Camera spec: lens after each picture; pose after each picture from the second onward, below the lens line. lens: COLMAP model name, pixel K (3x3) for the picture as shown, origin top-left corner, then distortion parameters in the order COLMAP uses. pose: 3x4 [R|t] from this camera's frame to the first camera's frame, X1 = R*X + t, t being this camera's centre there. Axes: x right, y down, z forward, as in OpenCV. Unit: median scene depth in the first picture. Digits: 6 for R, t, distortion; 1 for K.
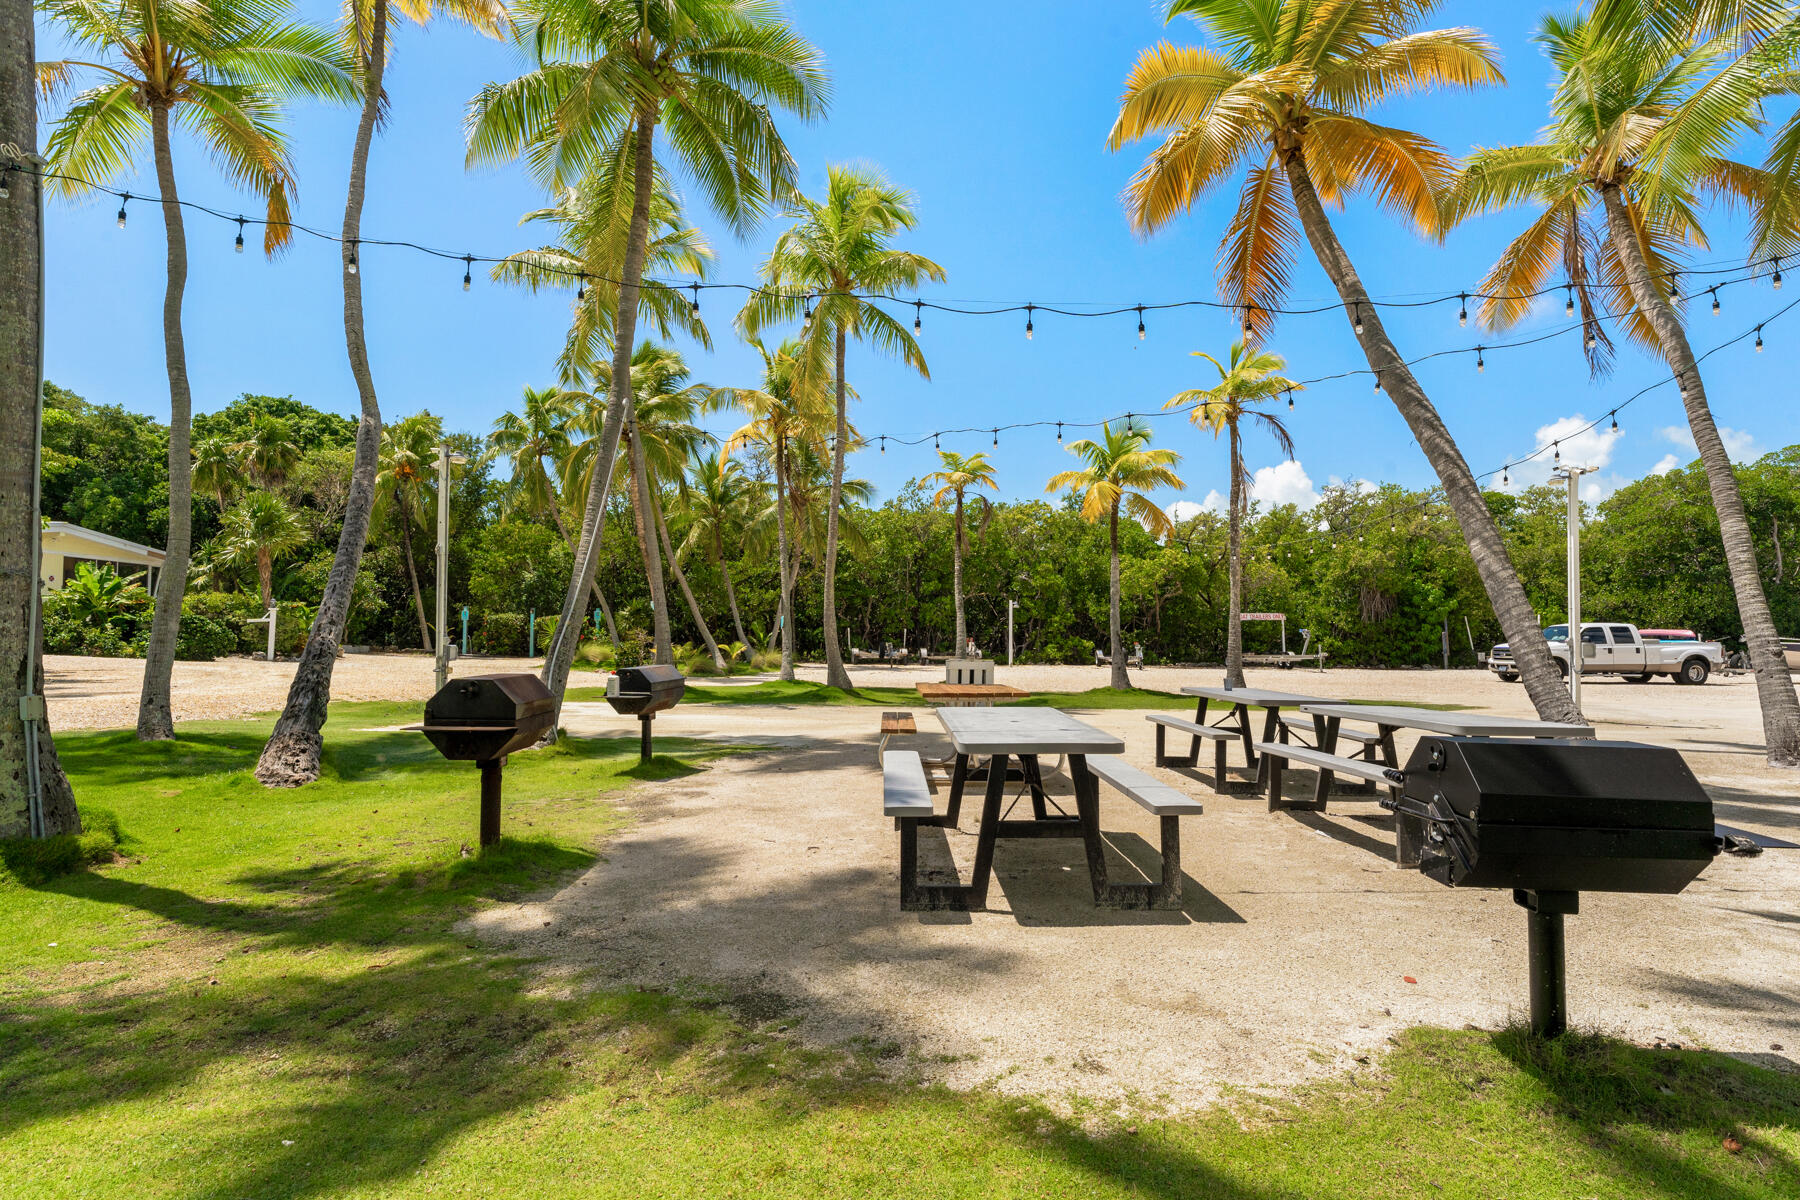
lens RADIAL K [[863.7, 0, 900.0], [0, 863.7, 600.0], [0, 0, 1]] dist [-0.000114, -0.000015]
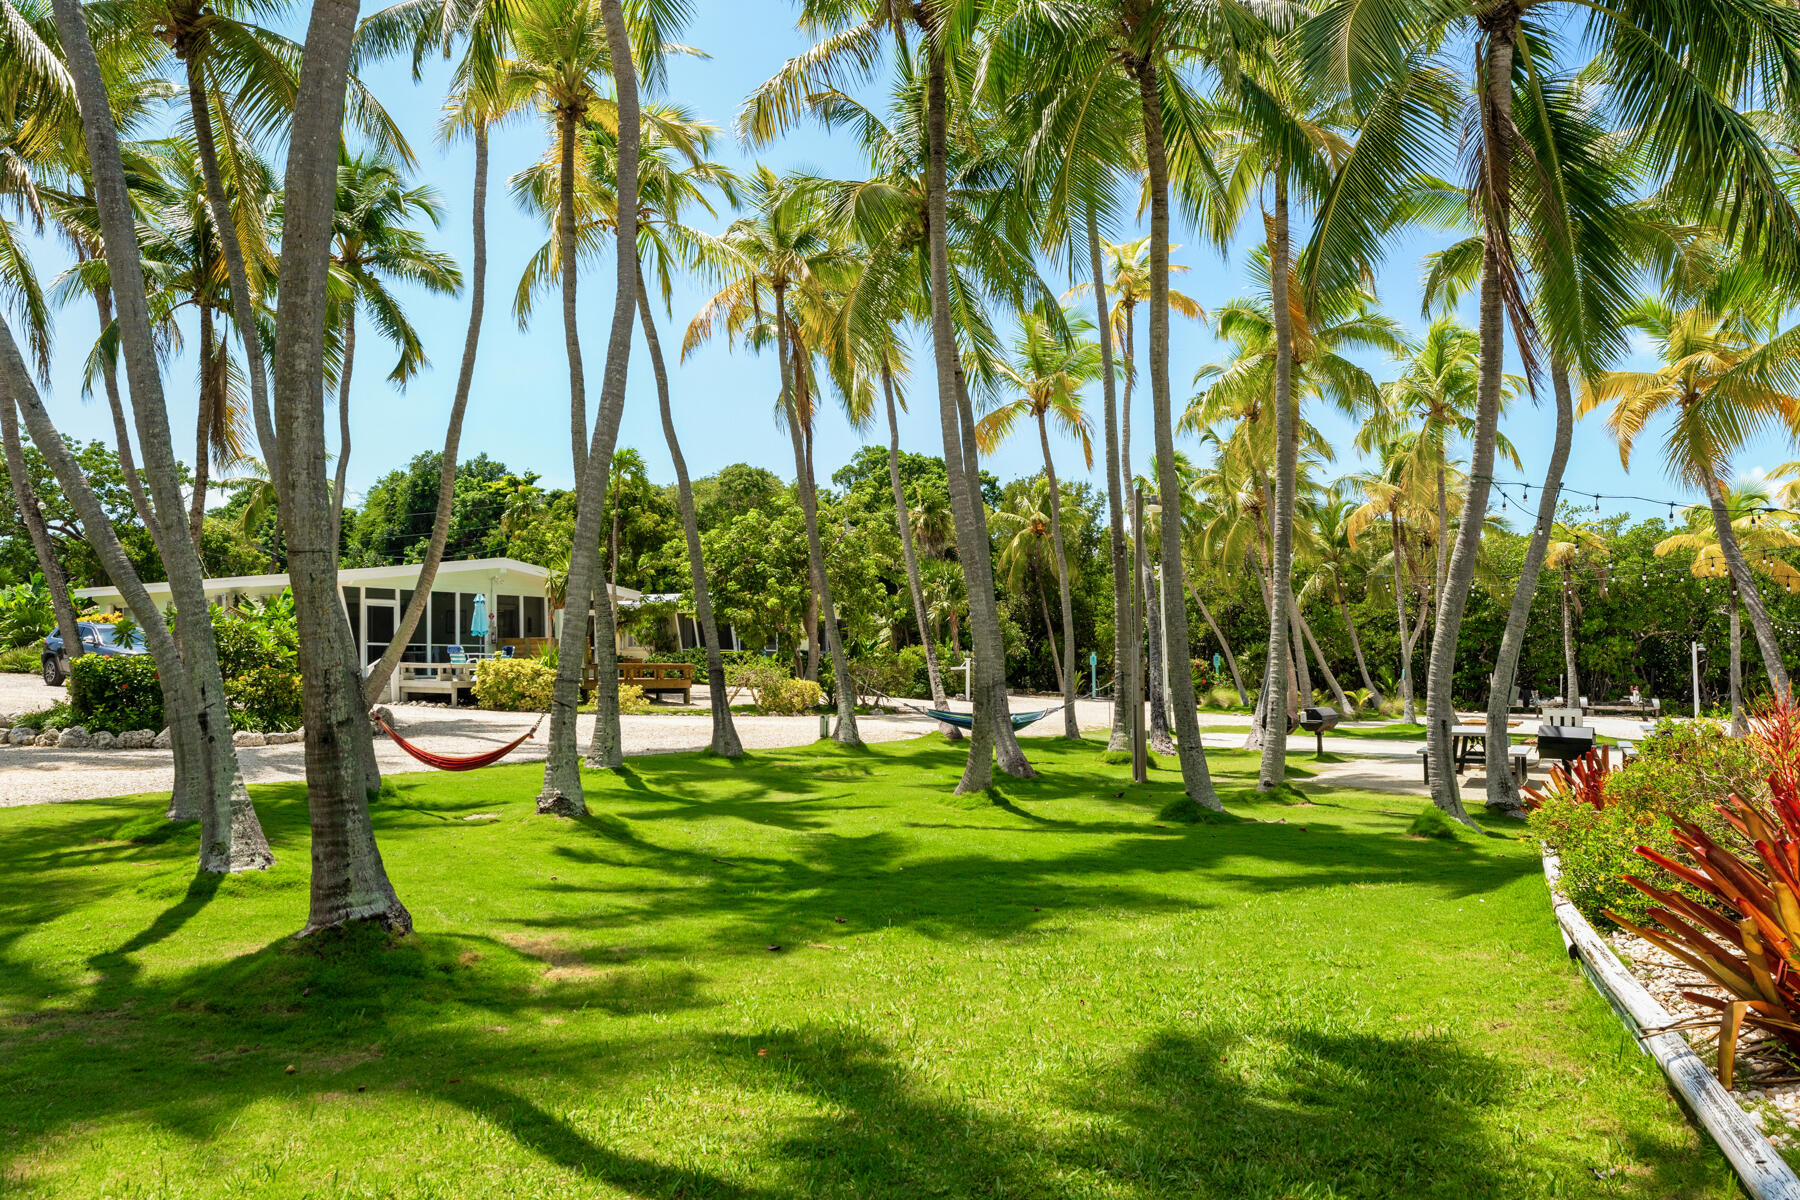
lens RADIAL K [[1206.2, 0, 900.0], [0, 1206.2, 600.0], [0, 0, 1]] dist [0.002379, 0.000579]
pose [[0.854155, -0.030101, -0.519146, 0.077826], [0.021828, 0.999519, -0.022040, -0.033085], [0.519560, 0.007494, 0.854401, -0.452060]]
